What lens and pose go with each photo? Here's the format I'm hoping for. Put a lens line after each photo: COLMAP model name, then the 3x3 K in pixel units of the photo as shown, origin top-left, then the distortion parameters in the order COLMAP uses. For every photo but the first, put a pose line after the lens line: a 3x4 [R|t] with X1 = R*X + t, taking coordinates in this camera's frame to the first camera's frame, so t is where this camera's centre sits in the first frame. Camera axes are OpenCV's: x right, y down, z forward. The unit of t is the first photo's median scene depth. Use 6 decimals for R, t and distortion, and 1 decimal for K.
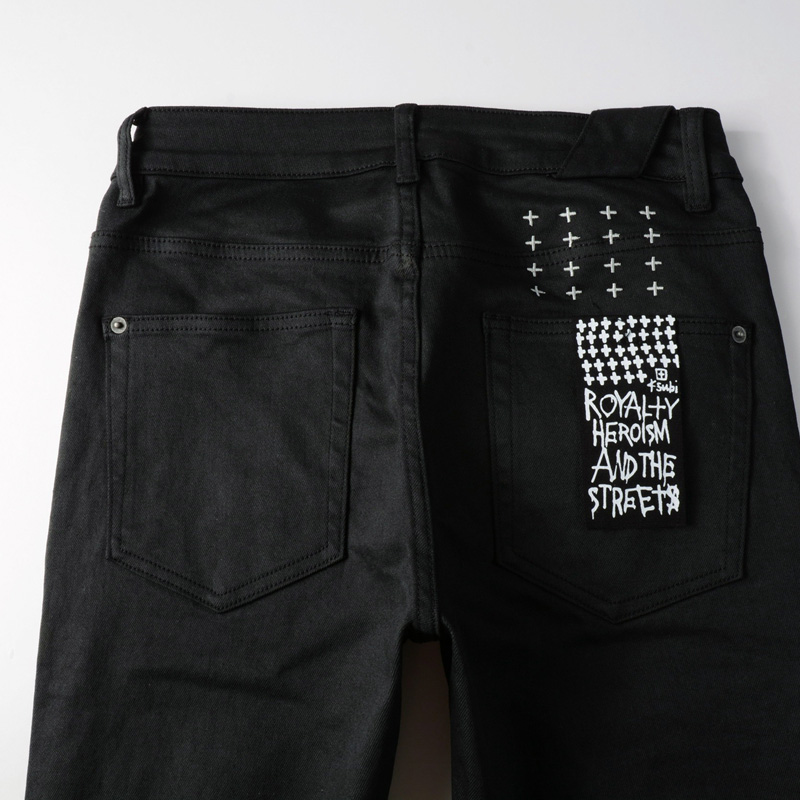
lens RADIAL K [[890.2, 0, 399.9], [0, 890.2, 400.1], [0, 0, 1]] dist [-0.015572, 0.000000]
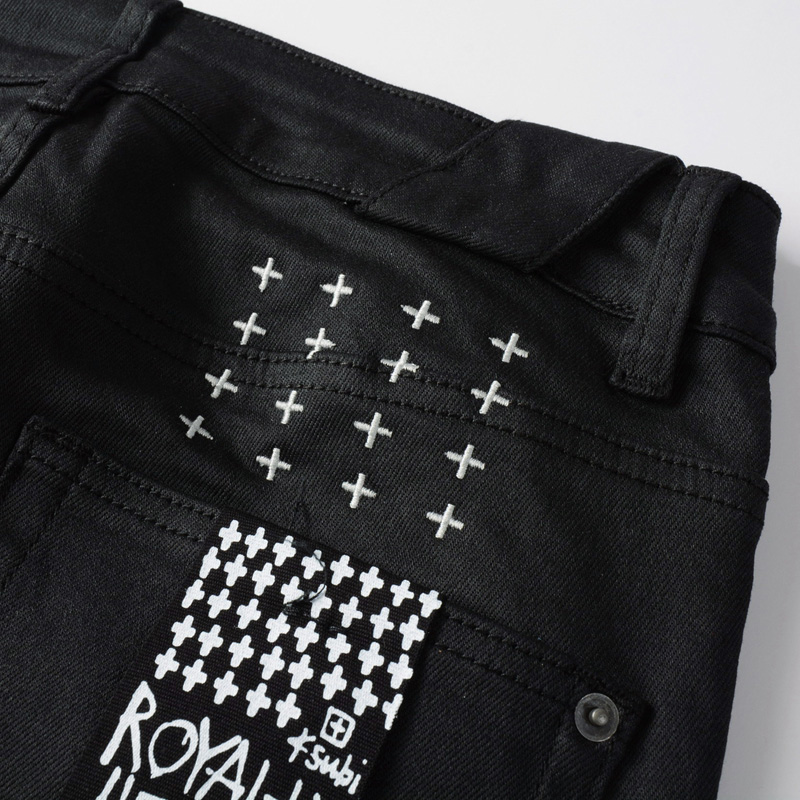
lens RADIAL K [[1254.1, 0, 400.1], [0, 1254.1, 399.8], [0, 0, 1]] dist [0.011434, 0.000000]
pose [[0.911059, 0.354502, -0.210477, 0.371356], [-0.397332, 0.891199, -0.218841, -0.045424], [0.109997, 0.283006, 0.952790, 0.466361]]
